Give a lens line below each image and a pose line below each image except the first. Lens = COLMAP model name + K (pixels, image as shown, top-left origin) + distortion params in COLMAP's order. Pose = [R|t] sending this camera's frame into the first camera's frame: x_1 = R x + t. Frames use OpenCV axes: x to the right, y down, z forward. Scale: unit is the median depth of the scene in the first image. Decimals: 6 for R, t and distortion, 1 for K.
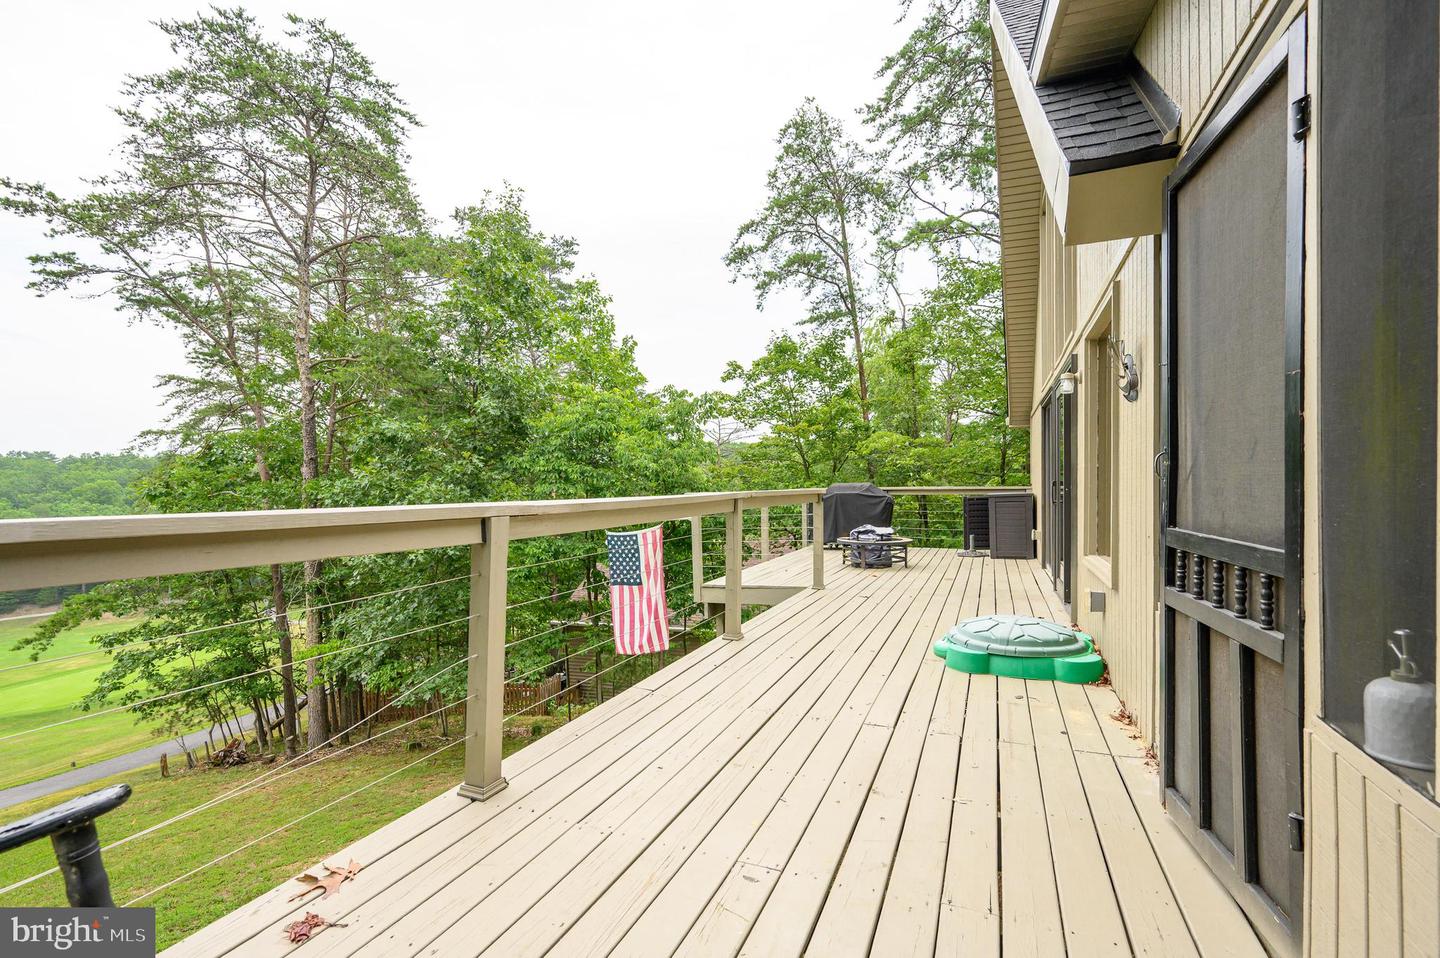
lens RADIAL K [[647.2, 0, 731.4], [0, 647.2, 491.2], [0, 0, 1]] dist [0.000942, 0.000008]
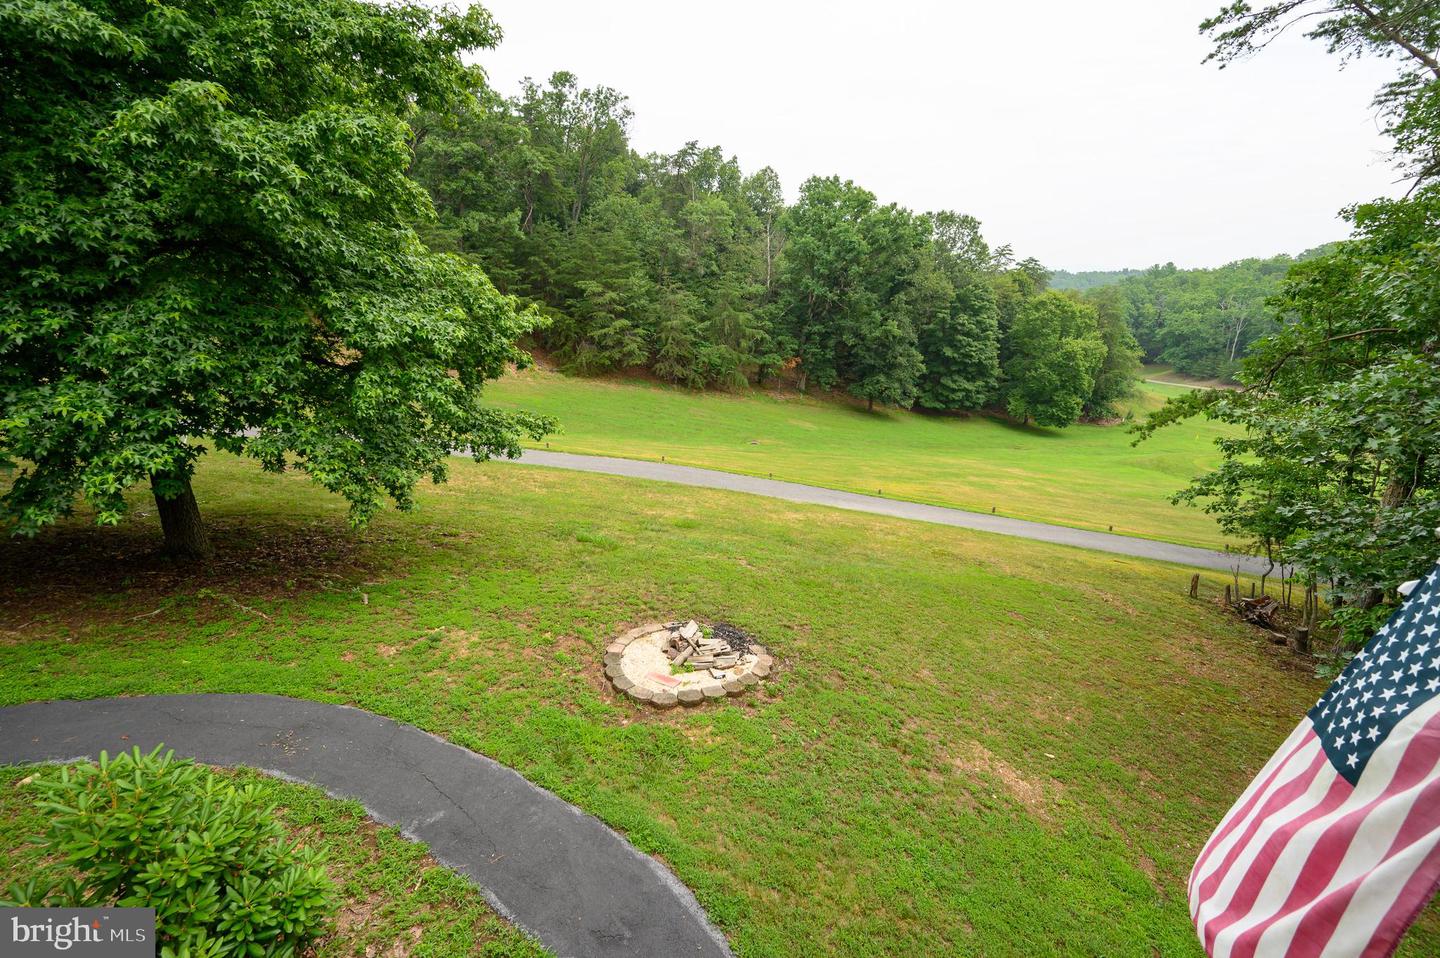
lens RADIAL K [[633.5, 0, 720.0], [0, 633.5, 477.6], [0, 0, 1]] dist [0.000976, -0.000593]
pose [[-0.078024, 0.303152, -0.949743, 0.030405], [0.005986, 0.952772, 0.303628, -0.021535], [0.996934, 0.018005, -0.076153, 0.351552]]
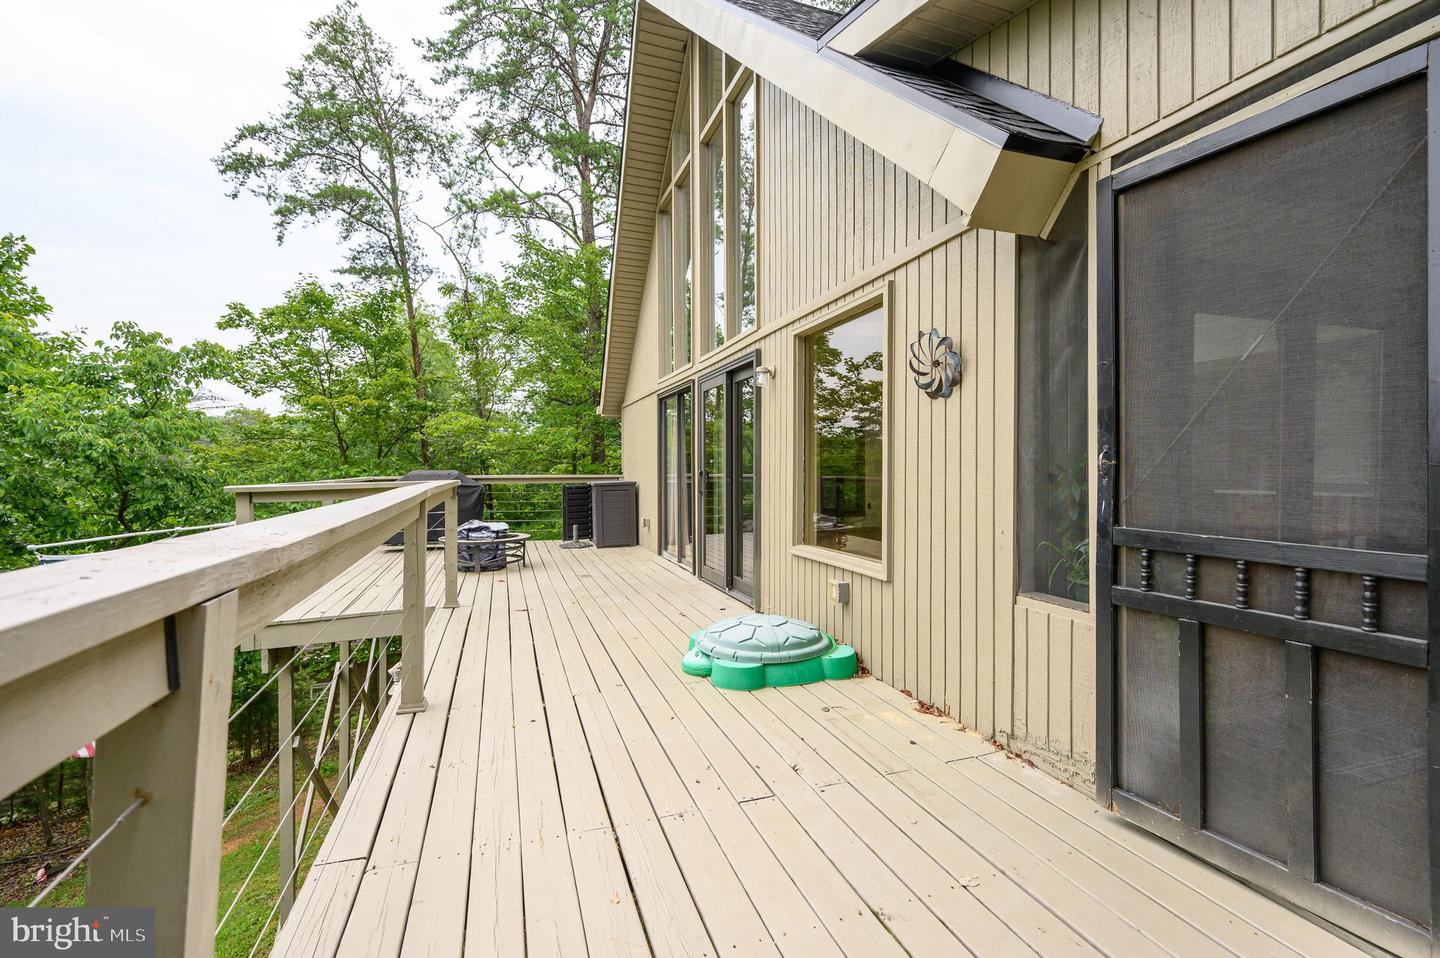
lens RADIAL K [[637.8, 0, 730.5], [0, 637.8, 470.0], [0, 0, 1]] dist [-0.000085, -0.000156]
pose [[0.749399, 0.004667, 0.662103, -0.050756], [0.002861, 0.999943, -0.010287, -0.002588], [-0.662113, 0.009603, 0.749343, 0.080173]]
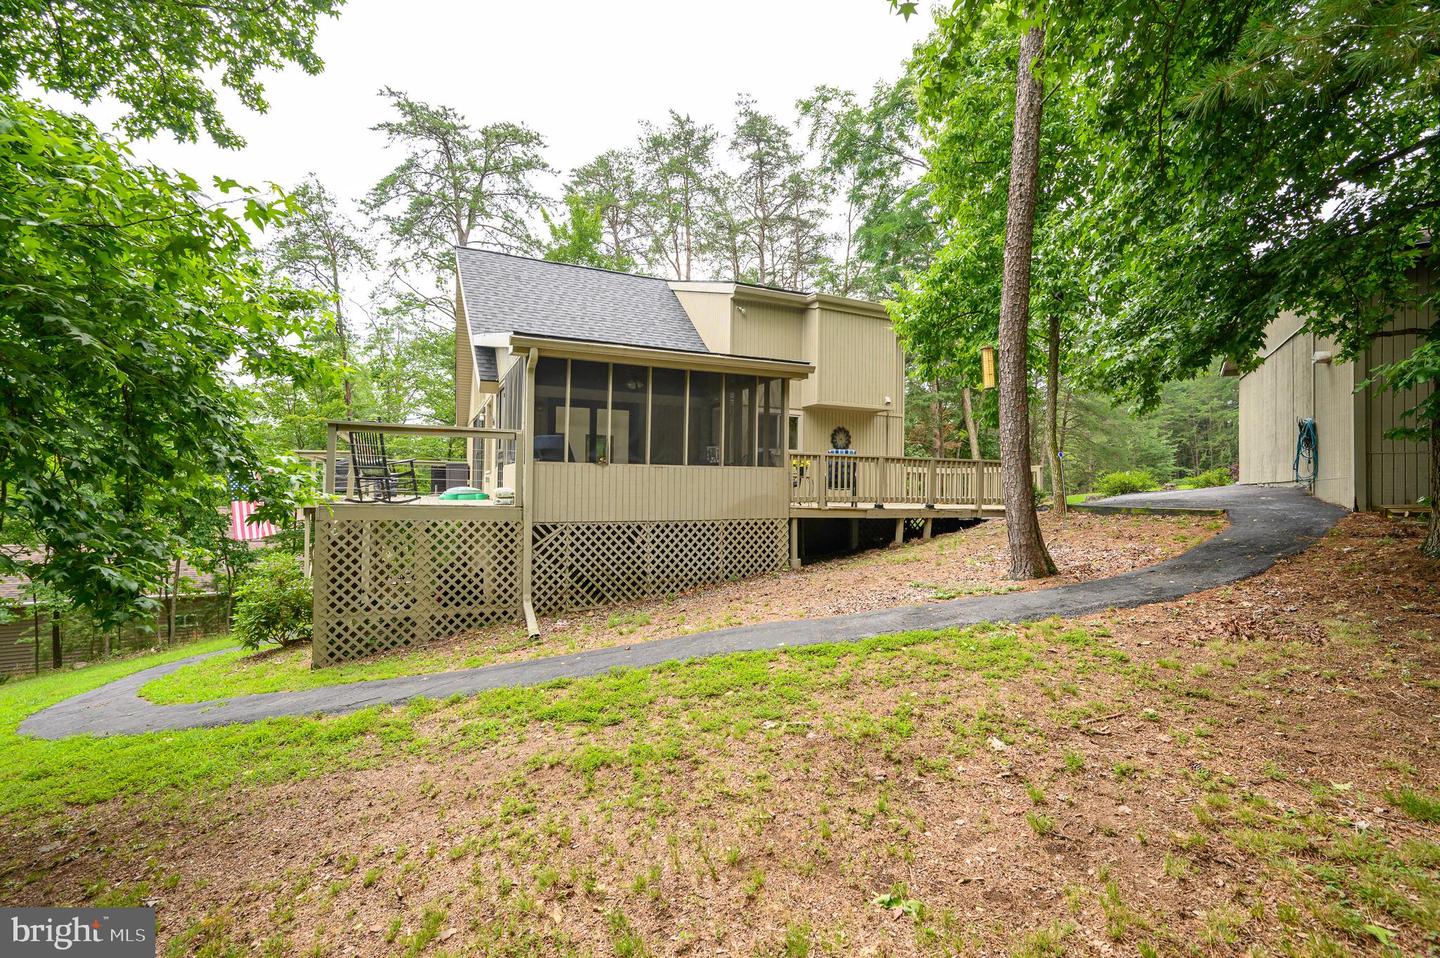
lens RADIAL K [[653.9, 0, 726.1], [0, 653.9, 483.9], [0, 0, 1]] dist [-0.000186, -0.000077]
pose [[0.683447, 0.026581, 0.729516, -0.268226], [-0.013149, 0.999623, -0.024105, 0.059168], [-0.729882, 0.006882, 0.683538, -0.560046]]
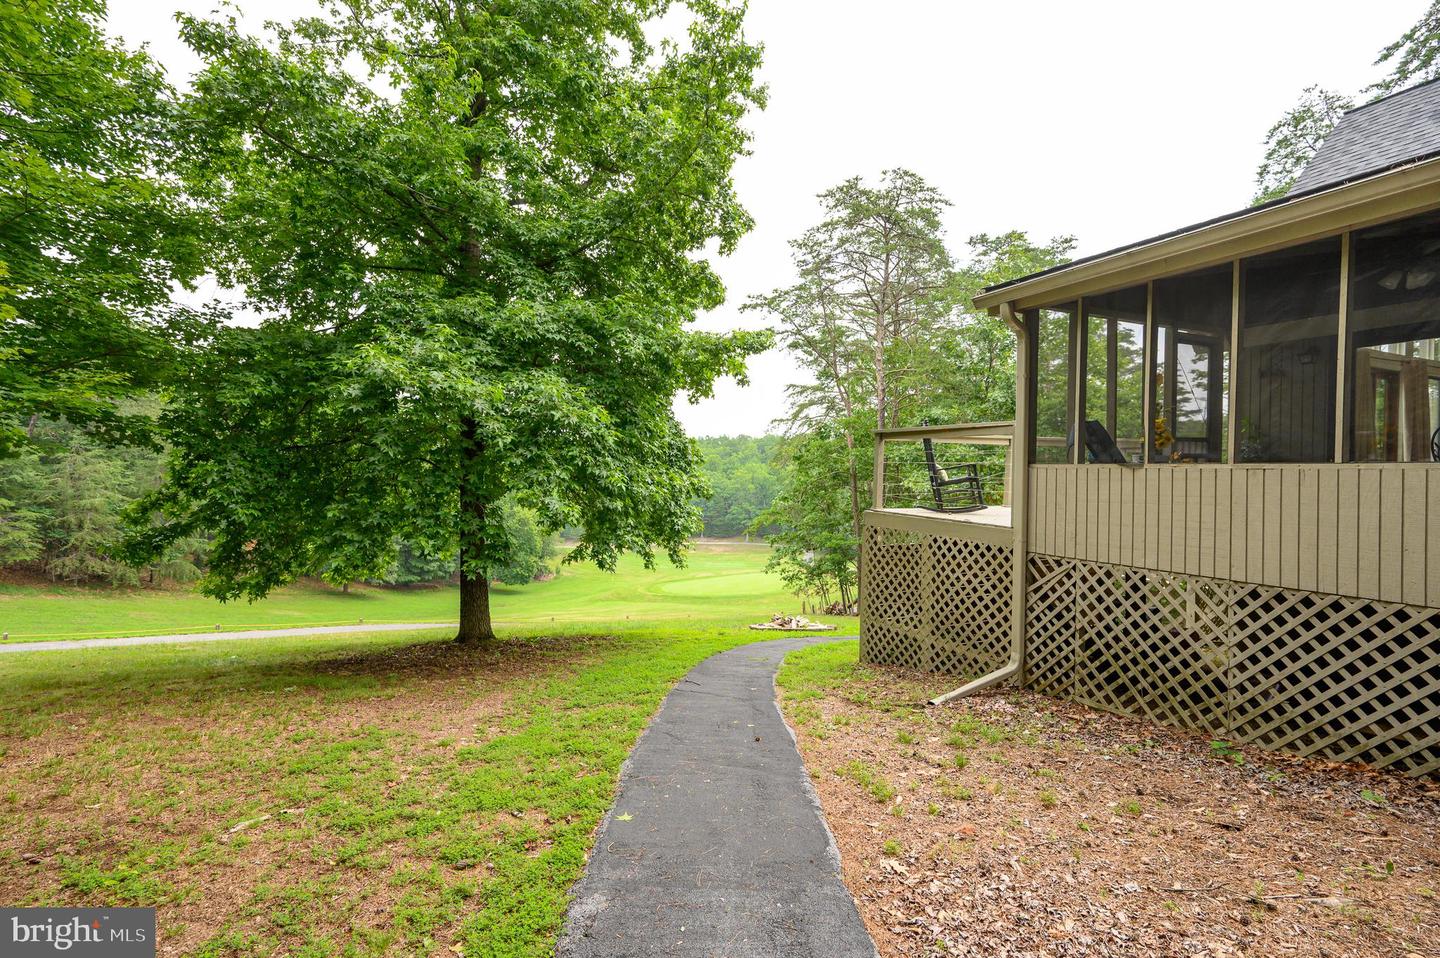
lens RADIAL K [[652.1, 0, 720.0], [0, 652.1, 479.0], [0, 0, 1]] dist [-0.000407, 0.000022]
pose [[0.736555, 0.028285, -0.675786, 0.152033], [-0.017142, 0.999585, 0.023154, 0.031704], [0.676161, -0.005470, 0.736734, -0.464811]]
